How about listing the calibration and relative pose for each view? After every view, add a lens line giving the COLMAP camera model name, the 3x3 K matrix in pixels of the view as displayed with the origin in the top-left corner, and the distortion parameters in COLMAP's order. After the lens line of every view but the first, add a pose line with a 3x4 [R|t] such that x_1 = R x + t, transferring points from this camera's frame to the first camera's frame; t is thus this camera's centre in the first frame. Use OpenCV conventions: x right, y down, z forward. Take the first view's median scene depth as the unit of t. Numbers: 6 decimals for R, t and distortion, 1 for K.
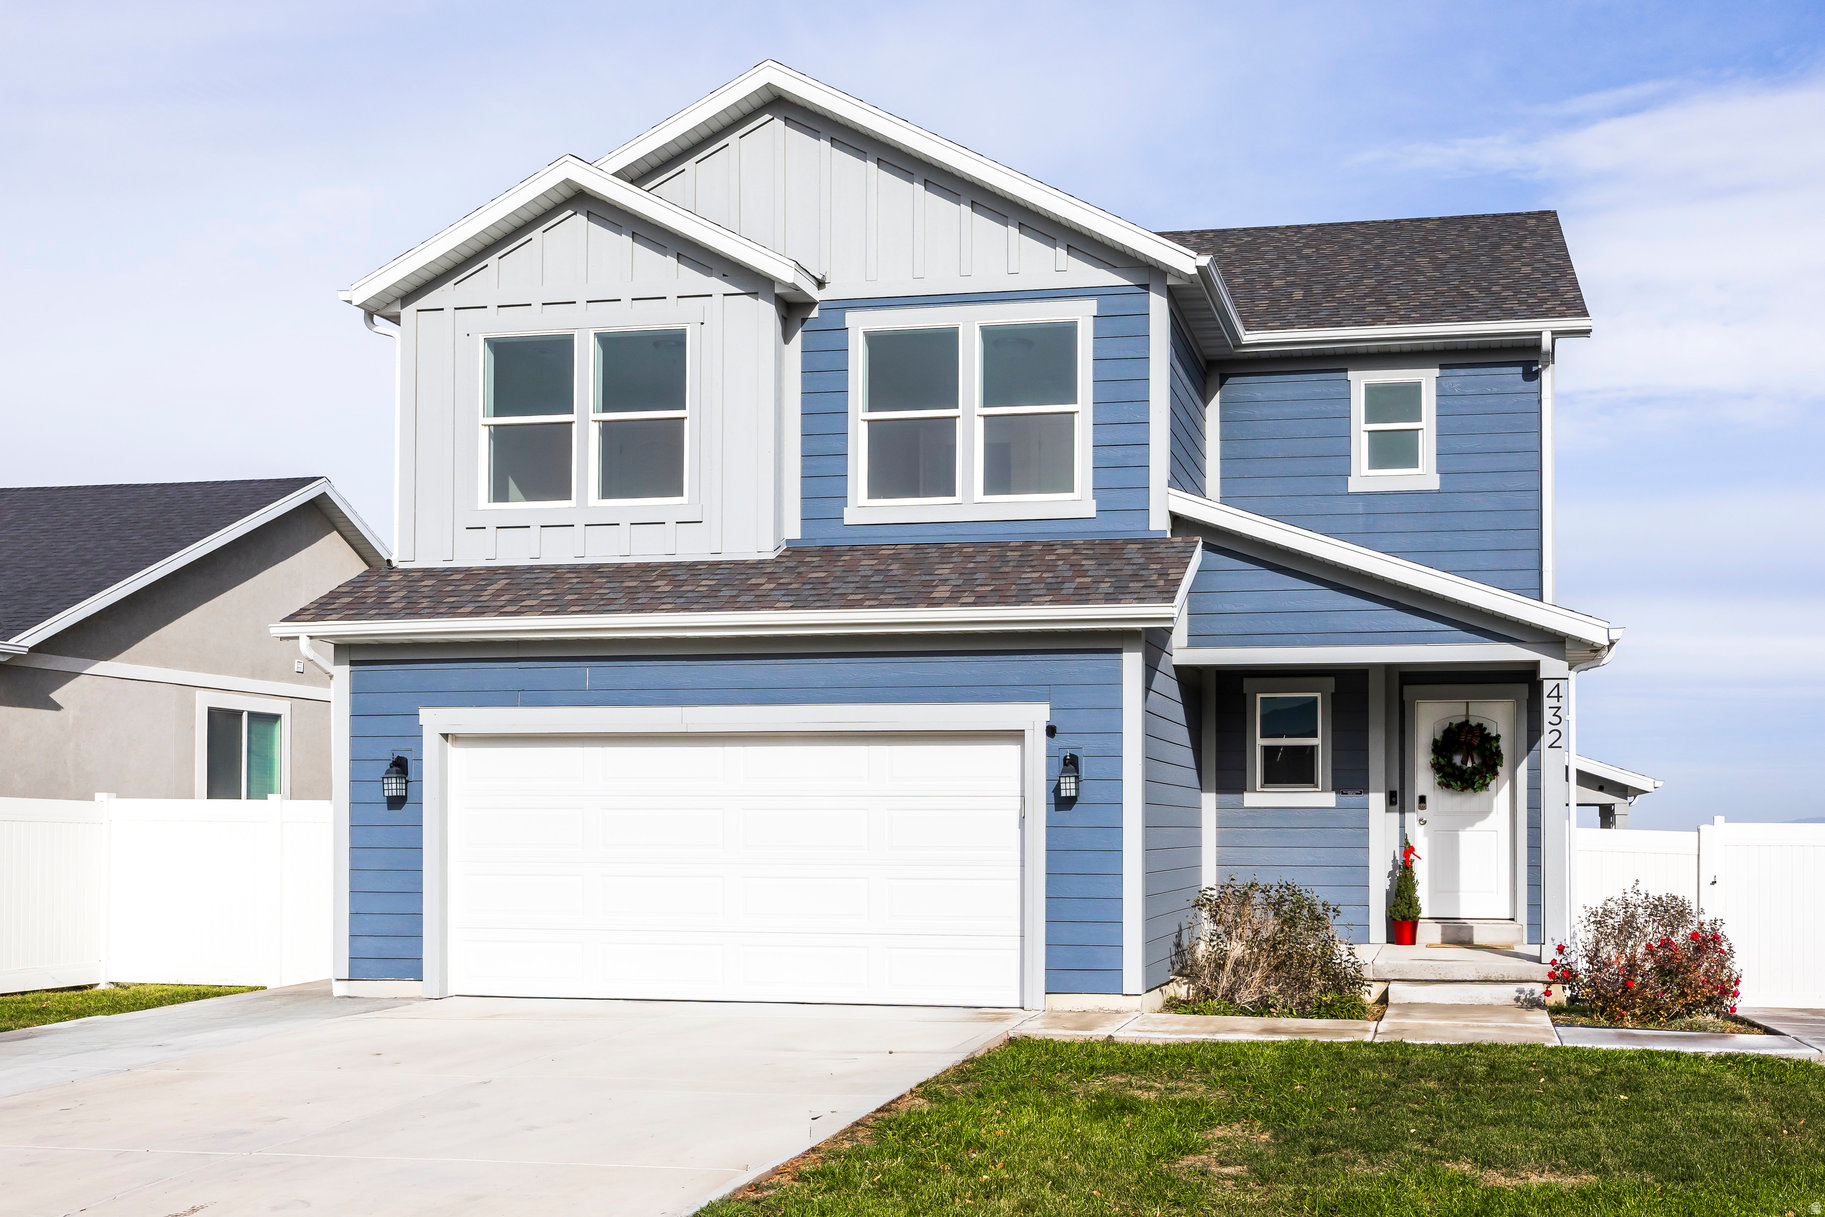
lens RADIAL K [[1808.6, 0, 955.2], [0, 1808.6, 604.4], [0, 0, 1]] dist [0.009286, 0.008562]
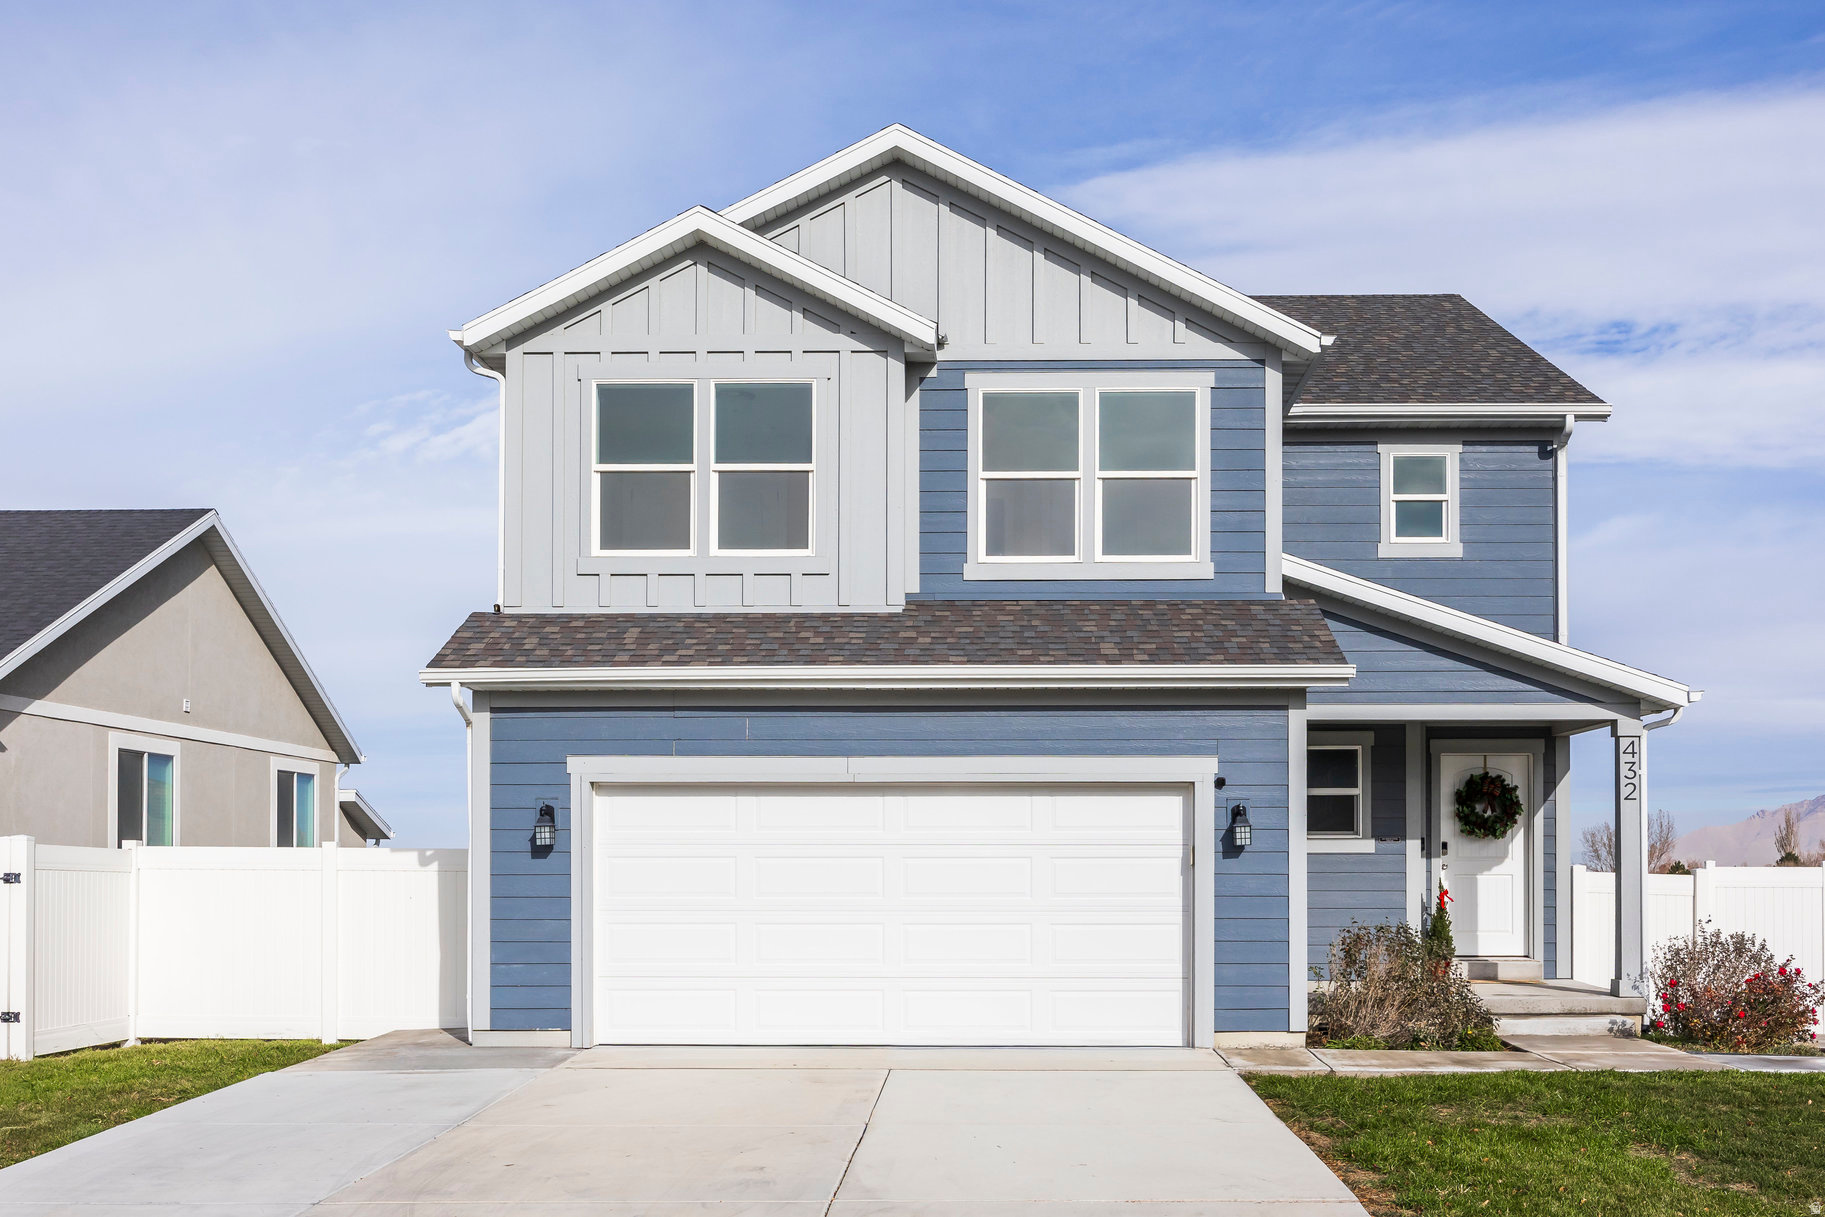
lens RADIAL K [[1804.4, 0, 912.4], [0, 1804.4, 644.3], [0, 0, 1]] dist [0.010616, 0.003093]
pose [[0.987052, 0.016305, 0.159570, -0.252214], [-0.016244, 0.999867, -0.001685, -0.005287], [-0.159576, -0.000929, 0.987185, -0.008253]]
